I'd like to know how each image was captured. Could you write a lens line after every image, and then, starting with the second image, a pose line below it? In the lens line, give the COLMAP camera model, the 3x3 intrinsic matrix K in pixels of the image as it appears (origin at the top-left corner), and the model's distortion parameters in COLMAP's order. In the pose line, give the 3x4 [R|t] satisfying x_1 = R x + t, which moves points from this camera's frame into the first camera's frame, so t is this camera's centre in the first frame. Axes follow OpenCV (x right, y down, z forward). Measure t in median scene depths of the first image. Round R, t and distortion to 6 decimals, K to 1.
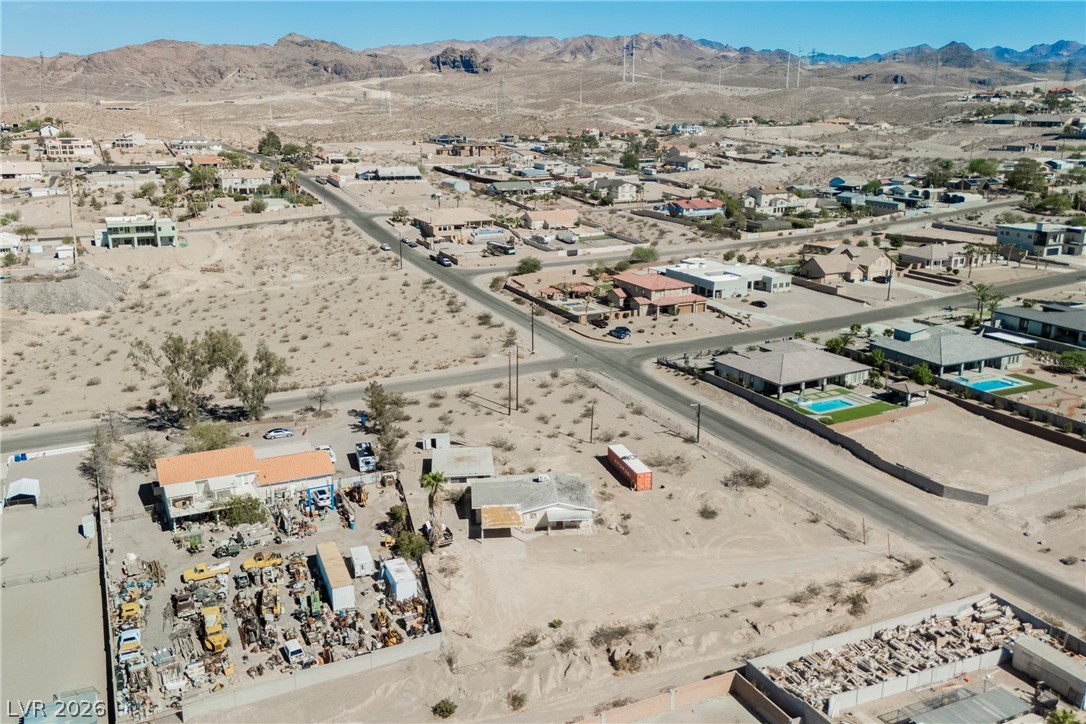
lens RADIAL K [[945.3, 0, 543.0], [0, 945.3, 362.0], [0, 0, 1]] dist [0.114775, -0.166666]
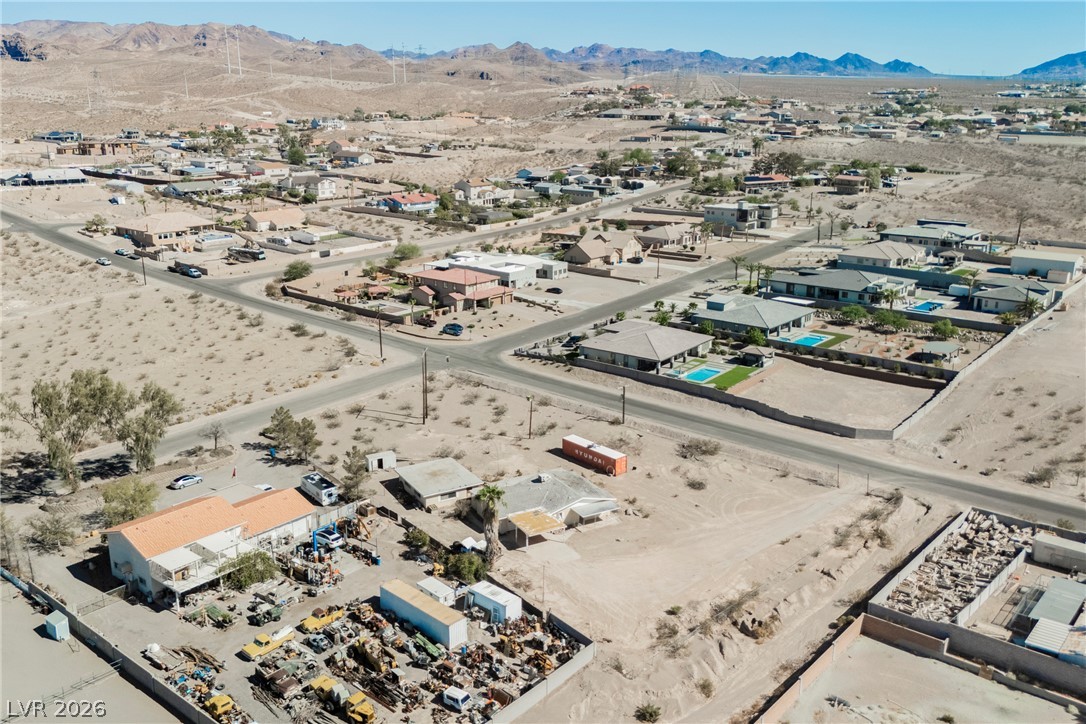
lens RADIAL K [[946.5, 0, 543.0], [0, 946.5, 362.0], [0, 0, 1]] dist [0.134079, -0.263358]
pose [[0.911652, -0.112285, 0.395326, -0.176716], [0.110281, 0.993510, 0.027870, -0.011535], [-0.395889, 0.018190, 0.918118, 0.042538]]
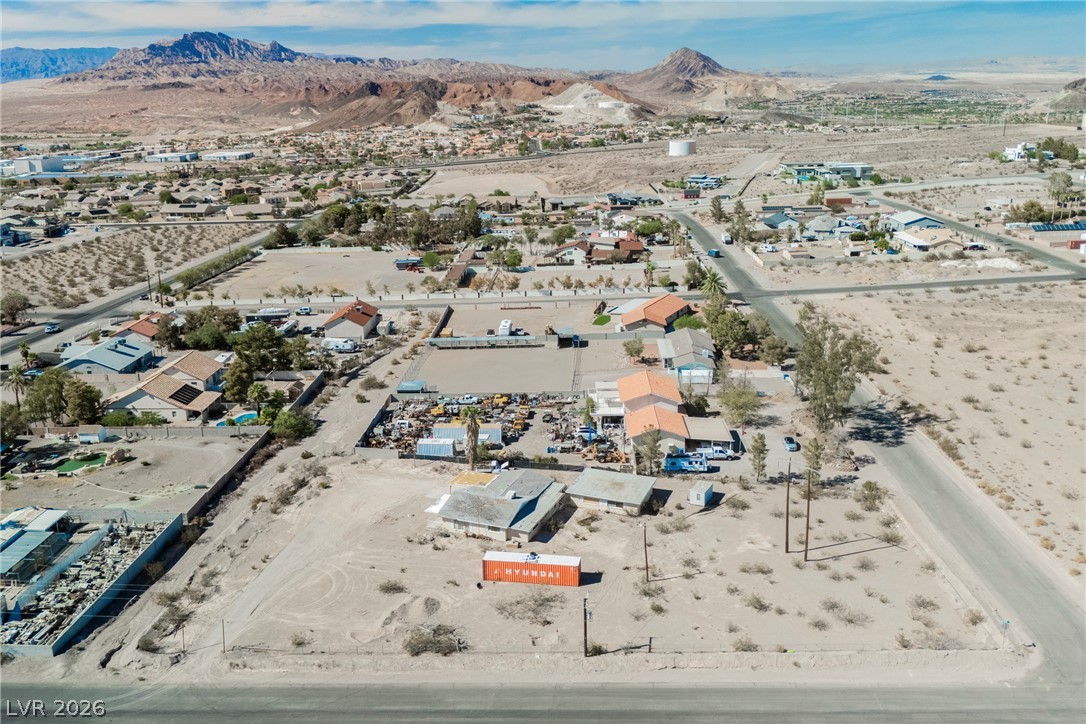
lens RADIAL K [[940.2, 0, 544.7], [0, 940.2, 382.6], [0, 0, 1]] dist [0.081048, -0.088551]
pose [[-0.457925, 0.273908, -0.845742, 0.363622], [-0.222766, 0.885642, 0.407447, -0.180857], [0.860628, 0.374982, -0.344540, 0.618350]]
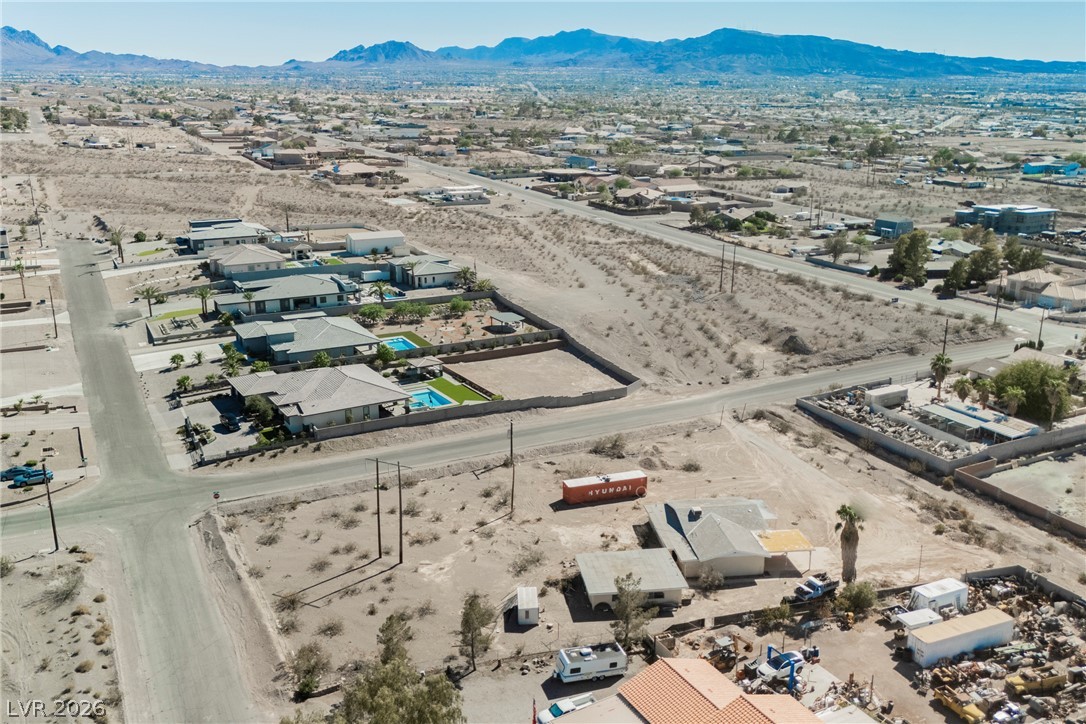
lens RADIAL K [[940.2, 0, 544.7], [0, 940.2, 382.6], [0, 0, 1]] dist [0.081048, -0.088551]
pose [[-0.037810, -0.299978, 0.953197, -0.377847], [0.269915, 0.915357, 0.298776, -0.137606], [-0.962142, 0.268579, 0.046358, 0.497725]]
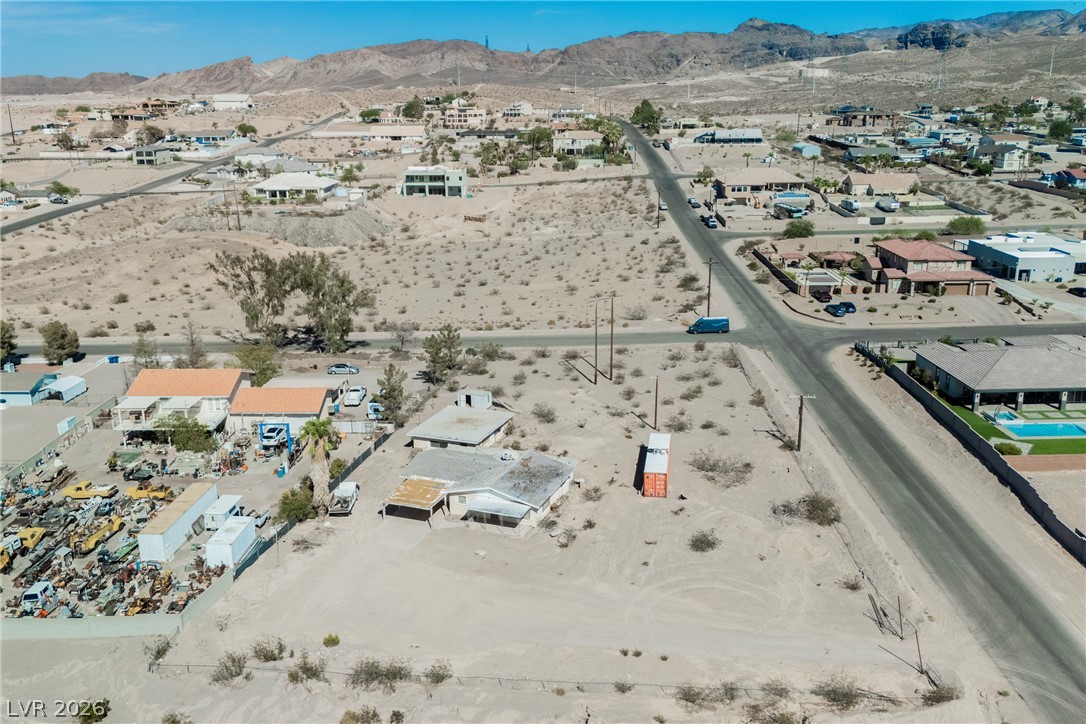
lens RADIAL K [[940.2, 0, 544.7], [0, 940.2, 382.6], [0, 0, 1]] dist [0.081048, -0.088551]
pose [[0.893534, 0.123874, -0.431570, 0.160432], [-0.110395, 0.992294, 0.056256, 0.008799], [0.435213, -0.002624, 0.900324, 0.155823]]
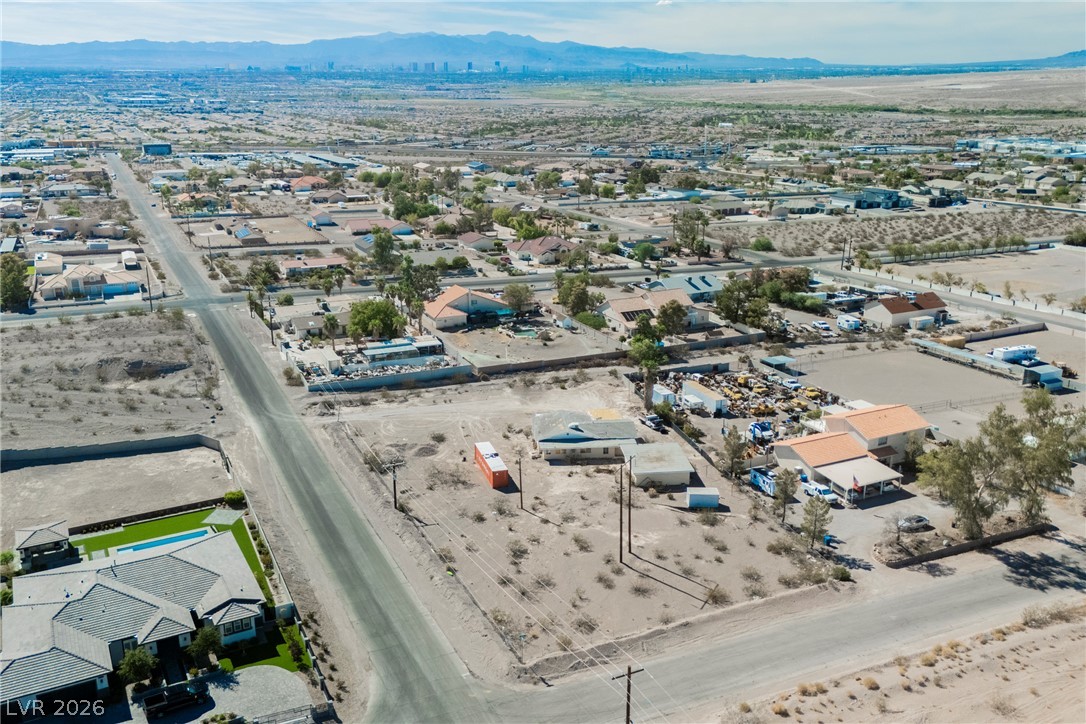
lens RADIAL K [[940.2, 0, 544.7], [0, 940.2, 382.6], [0, 0, 1]] dist [0.081048, -0.088551]
pose [[-0.999980, 0.002231, 0.005943, 0.013896], [0.005144, 0.833359, 0.552708, -0.259034], [-0.003719, 0.552727, -0.833354, 0.899566]]
